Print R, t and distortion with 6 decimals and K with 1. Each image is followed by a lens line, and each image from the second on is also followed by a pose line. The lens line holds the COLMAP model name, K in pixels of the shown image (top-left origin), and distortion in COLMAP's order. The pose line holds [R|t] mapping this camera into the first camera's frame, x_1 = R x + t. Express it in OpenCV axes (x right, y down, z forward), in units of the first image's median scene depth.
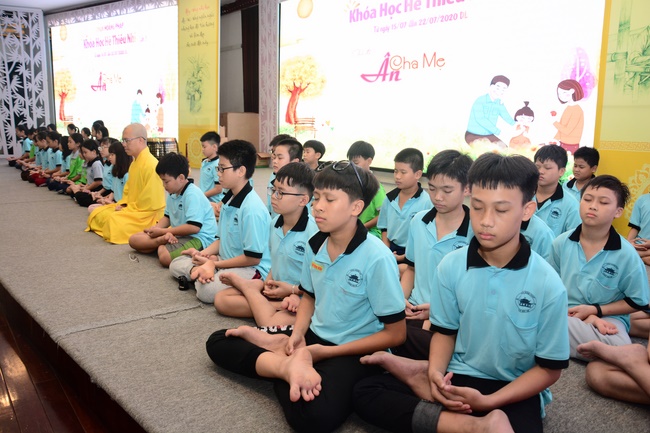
lens RADIAL K [[518.4, 0, 330.4], [0, 518.4, 217.9], [0, 0, 1]] dist [-0.141495, 0.118637]
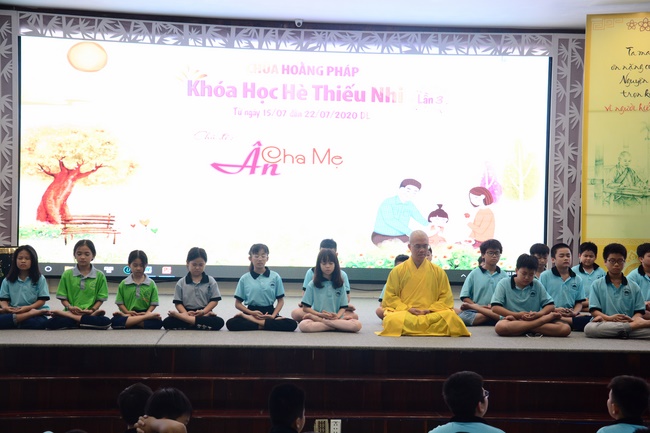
lens RADIAL K [[1037.3, 0, 326.8], [0, 1037.3, 219.9], [0, 0, 1]] dist [0.233360, 0.175418]
pose [[0.564955, -0.001997, 0.825119, -1.220511], [0.140893, 0.985544, -0.094083, -0.015010], [-0.813004, 0.169406, 0.557070, -0.036290]]
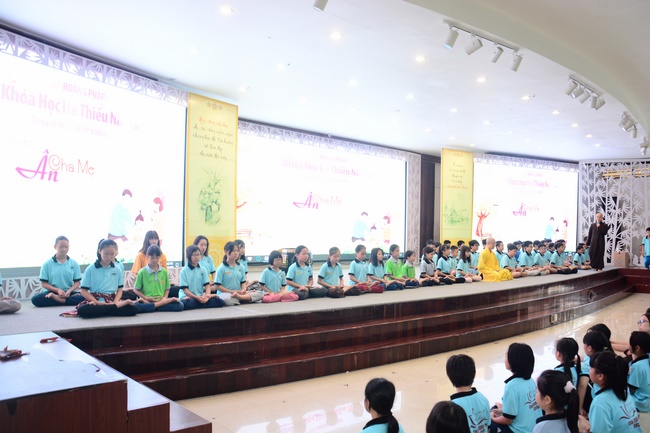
lens RADIAL K [[518.3, 0, 333.0], [0, 518.3, 214.9], [0, 0, 1]] dist [-0.142312, 0.115689]
pose [[-0.071604, 0.015669, 0.997310, -1.556997], [0.165806, 0.986152, -0.003589, -0.223268], [-0.983555, 0.165103, -0.073211, 1.037919]]
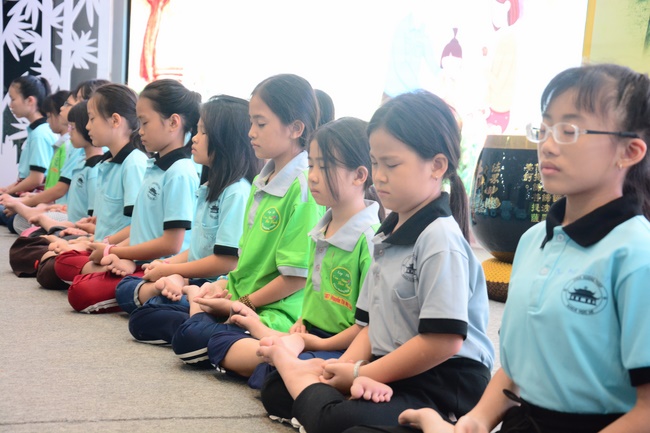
lens RADIAL K [[1350.8, 0, 325.0], [0, 1350.8, 216.5], [0, 0, 1]] dist [0.006011, 4.708398]
pose [[0.947757, 0.057999, -0.313676, -0.255351], [-0.098062, 0.988689, -0.113478, -0.041004], [0.303546, 0.138310, 0.942725, 0.395997]]
